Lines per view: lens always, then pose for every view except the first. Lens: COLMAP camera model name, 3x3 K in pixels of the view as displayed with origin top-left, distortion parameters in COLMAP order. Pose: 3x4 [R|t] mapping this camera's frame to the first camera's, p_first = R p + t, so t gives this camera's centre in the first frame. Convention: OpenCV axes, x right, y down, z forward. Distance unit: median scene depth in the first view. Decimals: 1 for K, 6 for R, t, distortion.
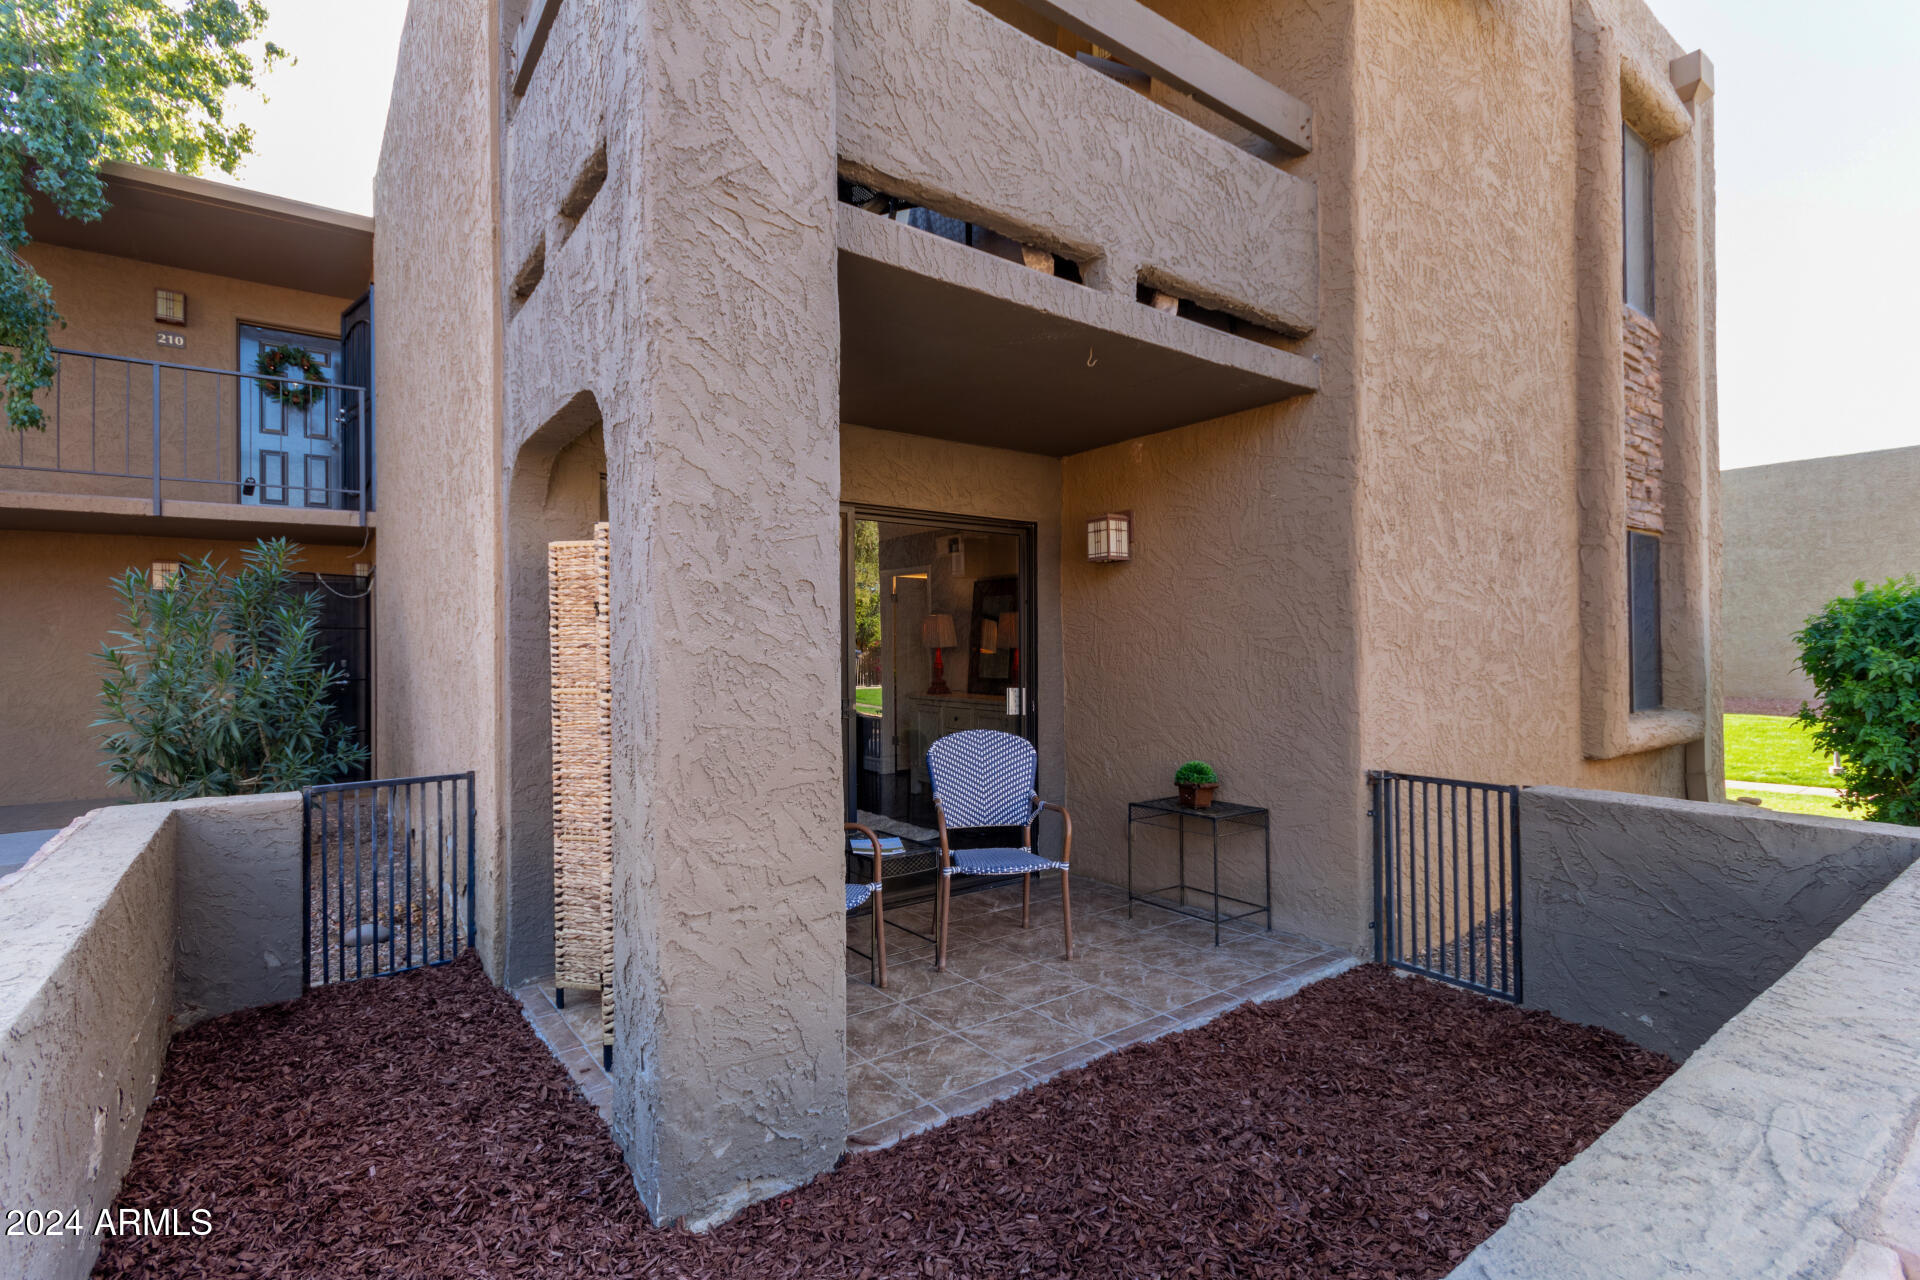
lens RADIAL K [[896.4, 0, 956.6], [0, 896.4, 634.3], [0, 0, 1]] dist [0.008834, 0.001207]
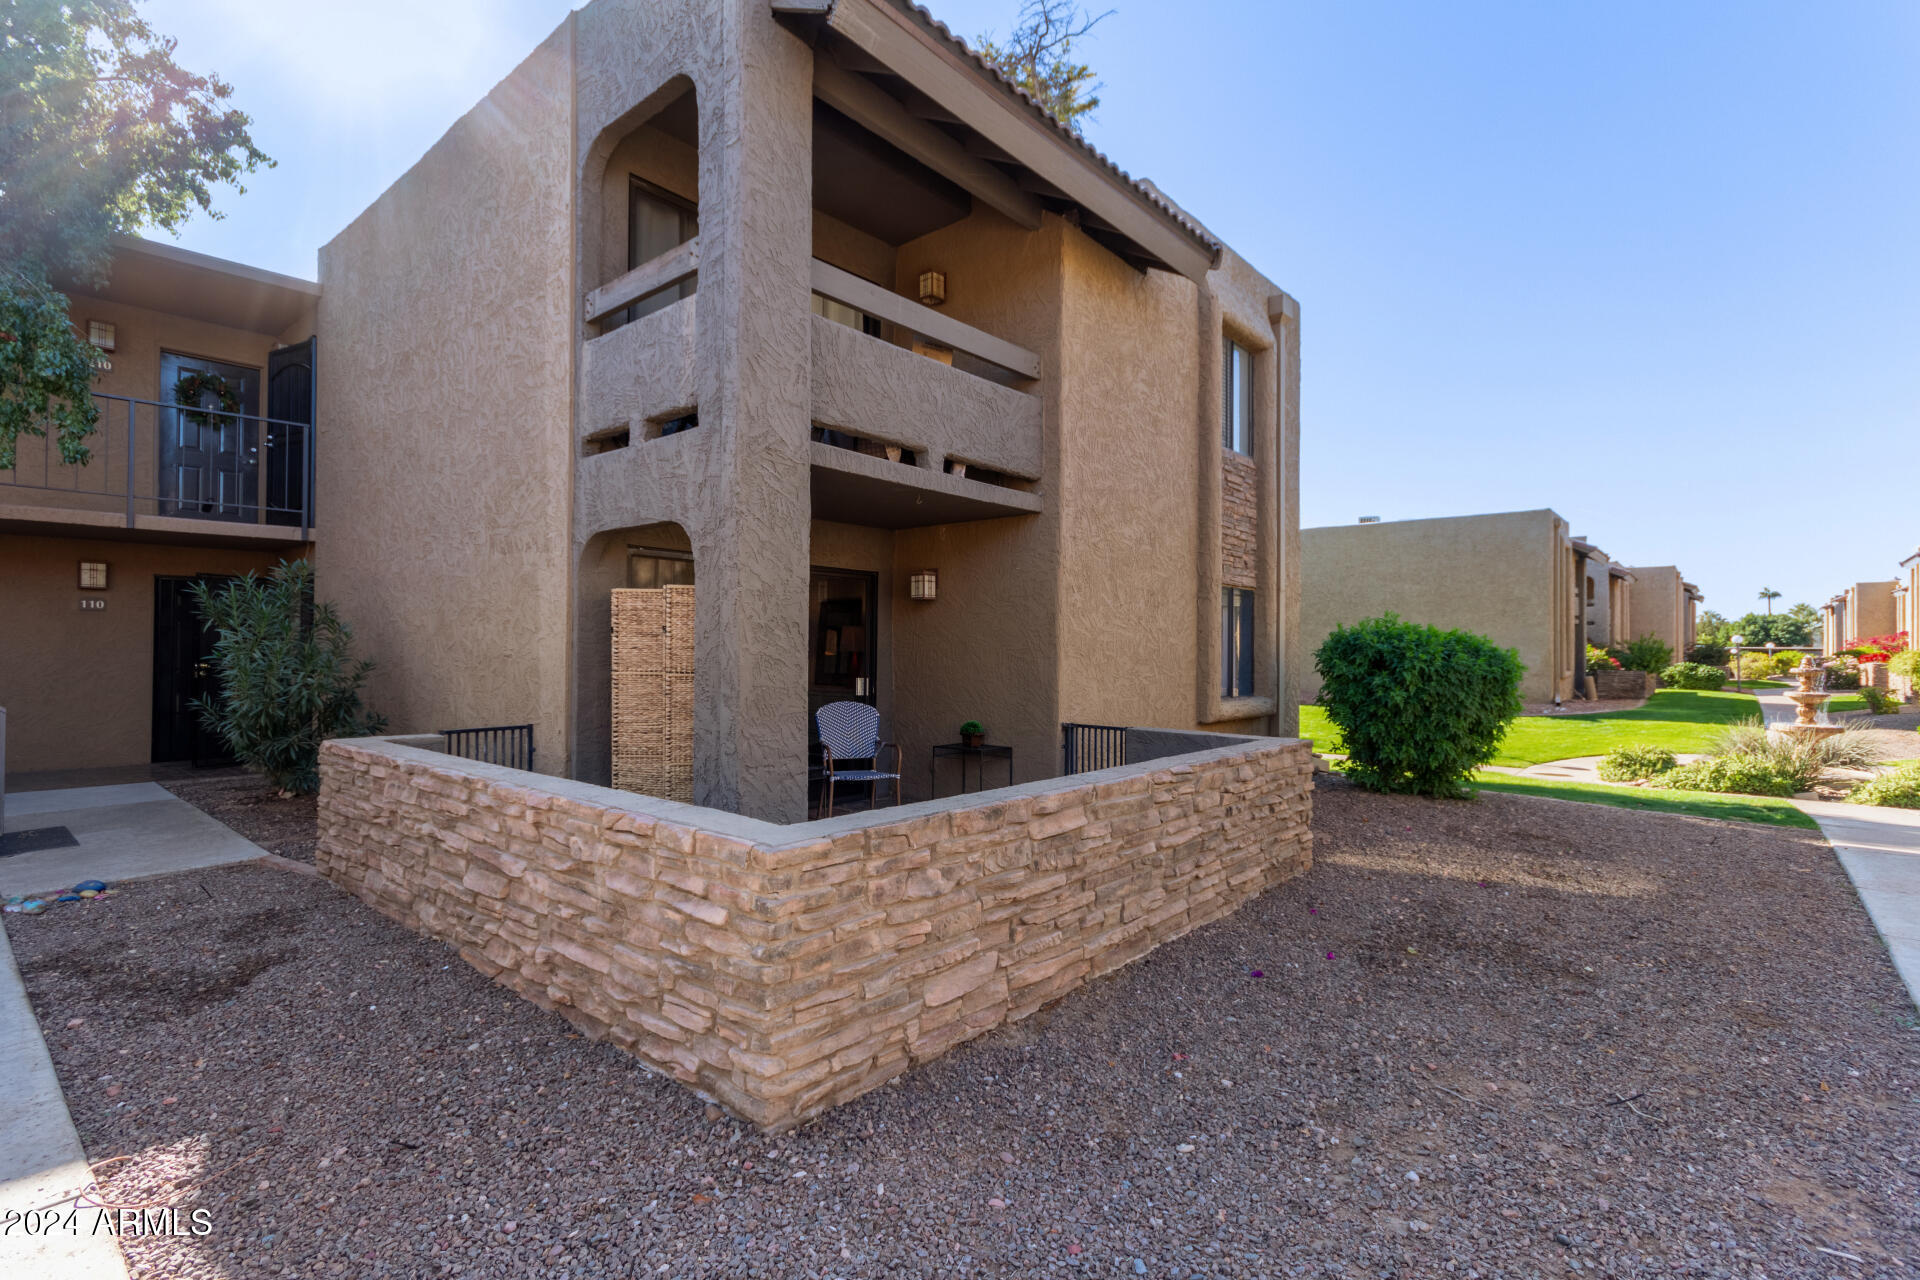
lens RADIAL K [[896.4, 0, 956.6], [0, 896.4, 634.3], [0, 0, 1]] dist [0.008834, 0.001207]
pose [[0.976203, 0.020986, 0.215842, -0.136672], [-0.020436, 0.999780, -0.004779, -0.014486], [-0.215895, 0.000254, 0.976417, -0.671946]]
